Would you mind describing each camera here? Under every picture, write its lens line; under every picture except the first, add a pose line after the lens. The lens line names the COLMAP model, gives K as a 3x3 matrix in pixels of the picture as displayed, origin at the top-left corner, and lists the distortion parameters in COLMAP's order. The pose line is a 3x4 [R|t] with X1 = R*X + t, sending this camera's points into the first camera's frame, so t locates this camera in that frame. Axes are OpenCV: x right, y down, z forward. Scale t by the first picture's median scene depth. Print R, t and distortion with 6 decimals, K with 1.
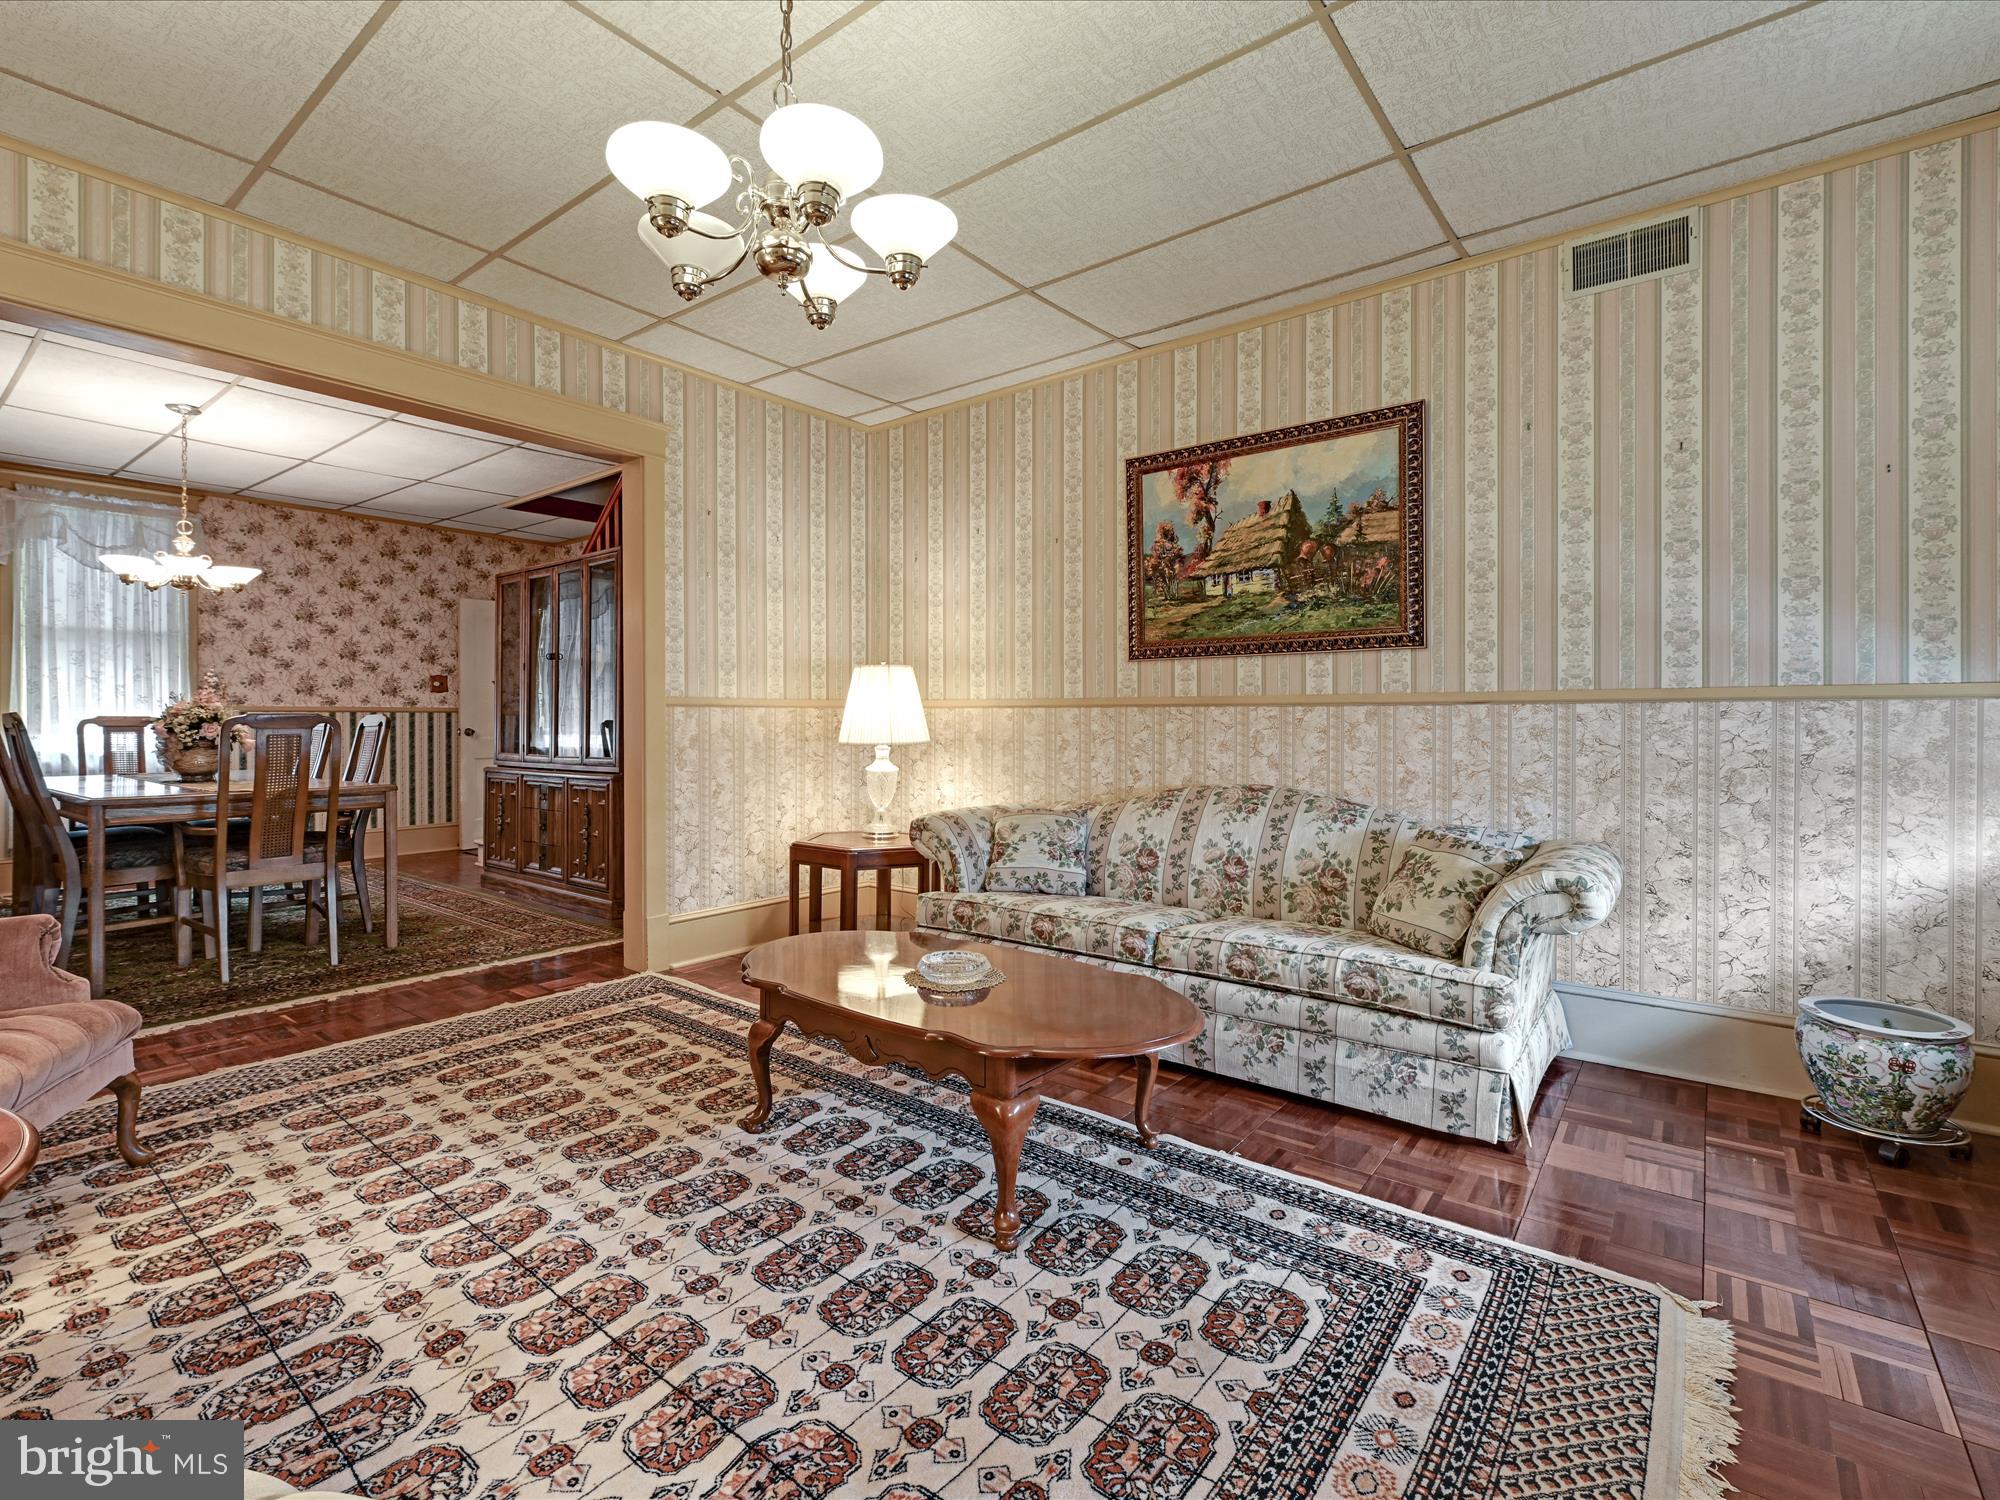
lens RADIAL K [[926.4, 0, 1023.2], [0, 926.4, 720.7], [0, 0, 1]] dist [-0.002549, -0.001561]
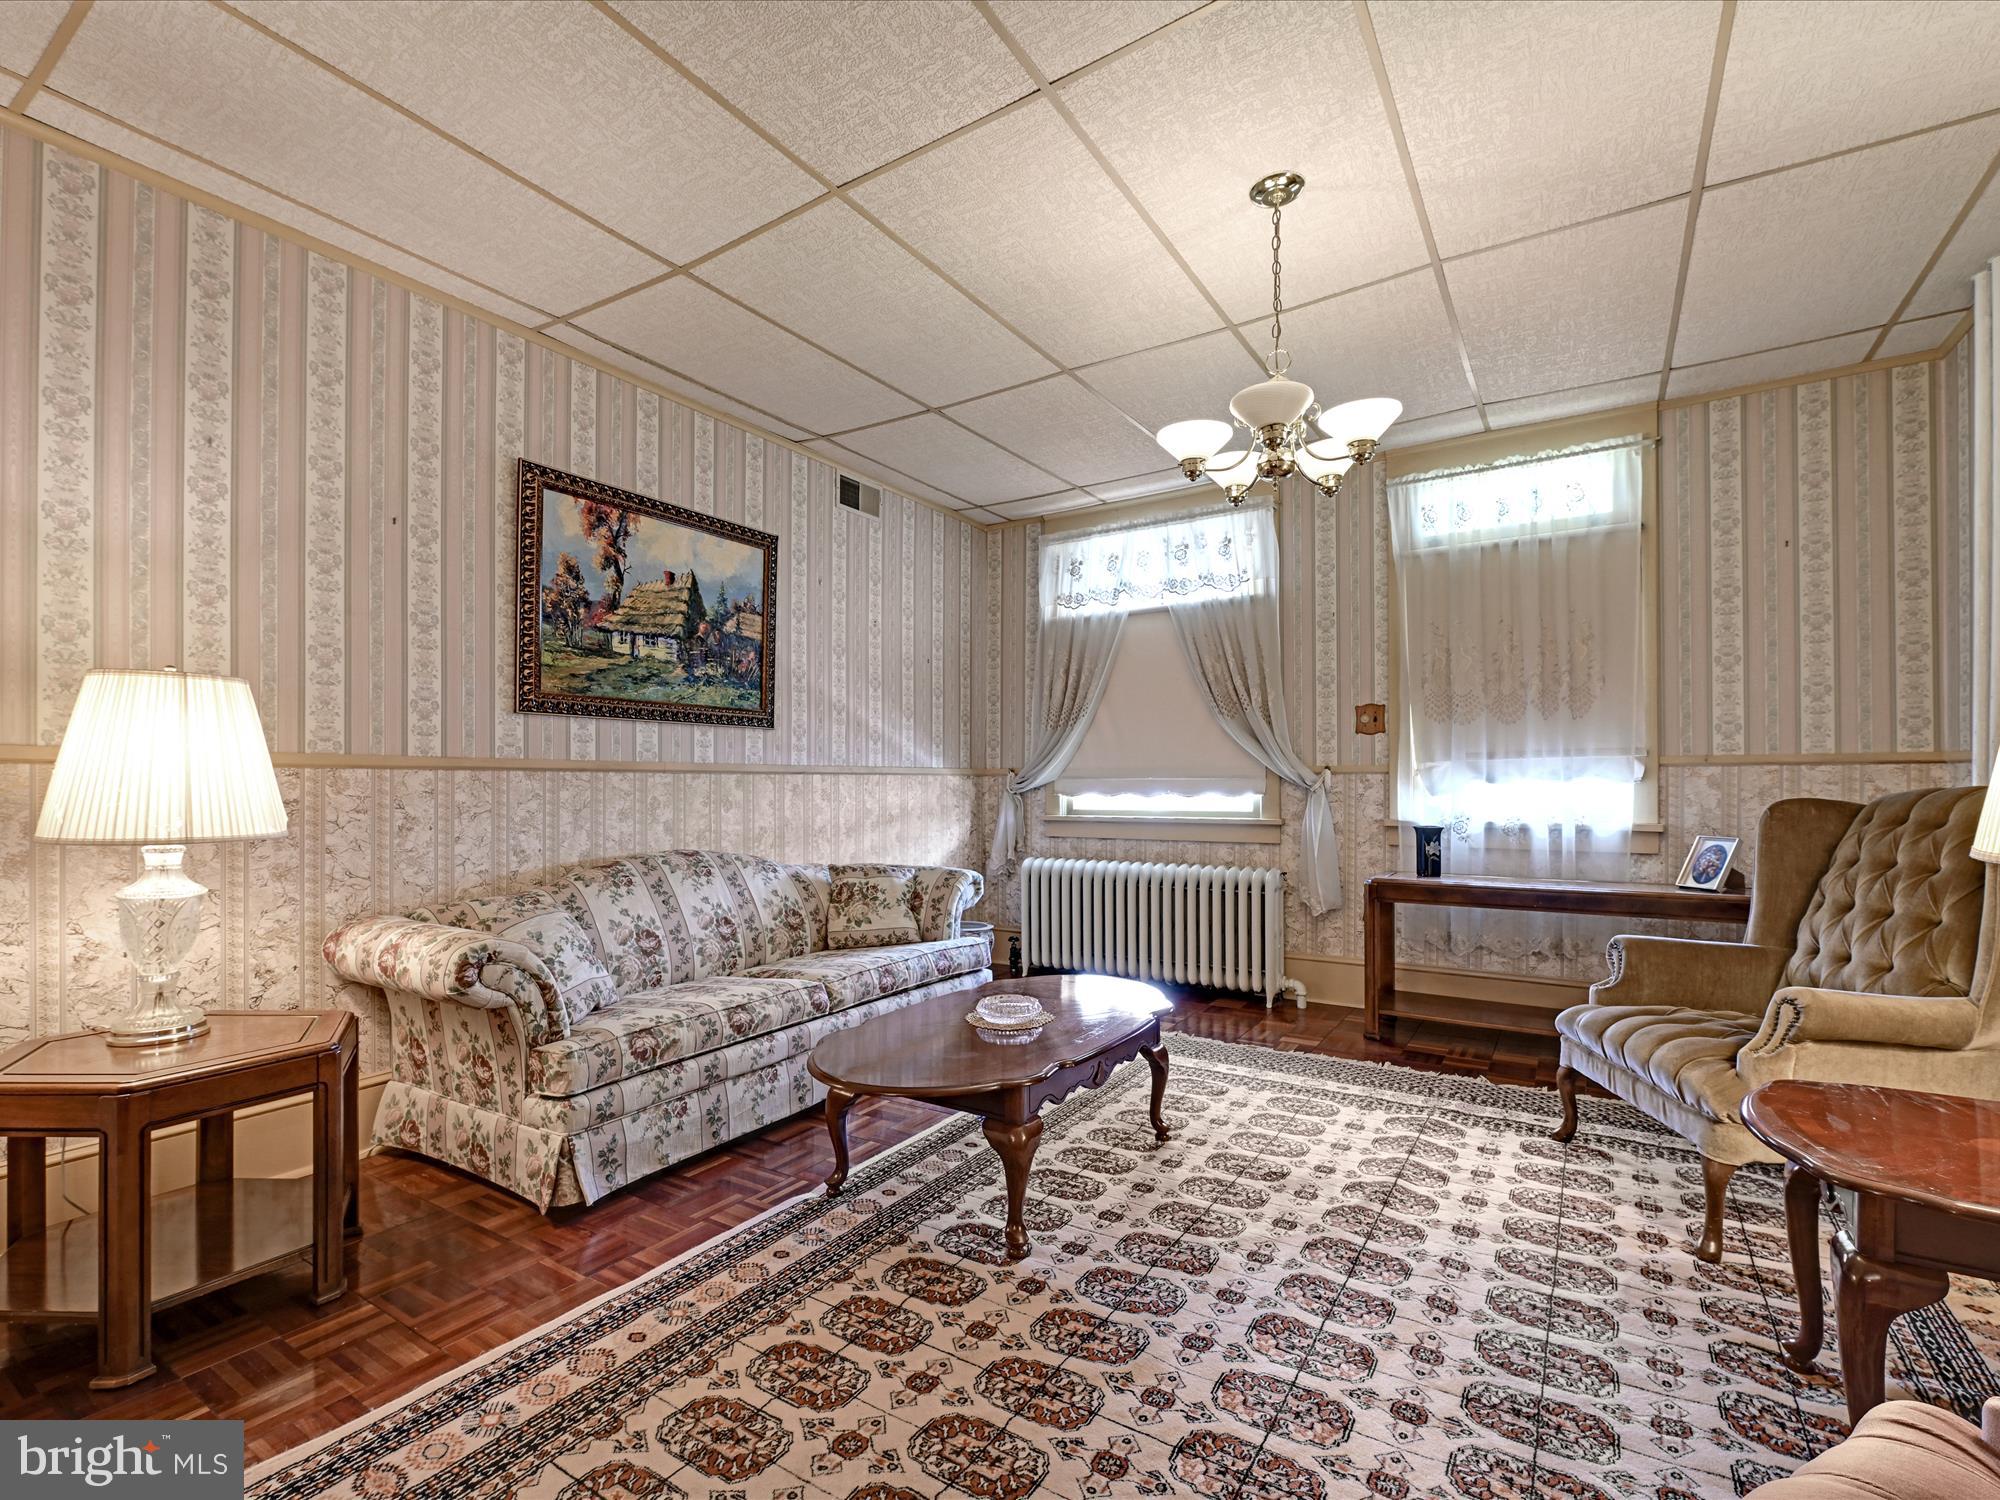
lens RADIAL K [[926.4, 0, 975.2], [0, 926.4, 778.0], [0, 0, 1]] dist [-0.002549, -0.001561]
pose [[-0.069828, 0.004444, 0.997549, -0.758391], [0.000277, 0.999990, -0.004436, -0.005097], [-0.997559, -0.000033, -0.069829, 0.715934]]
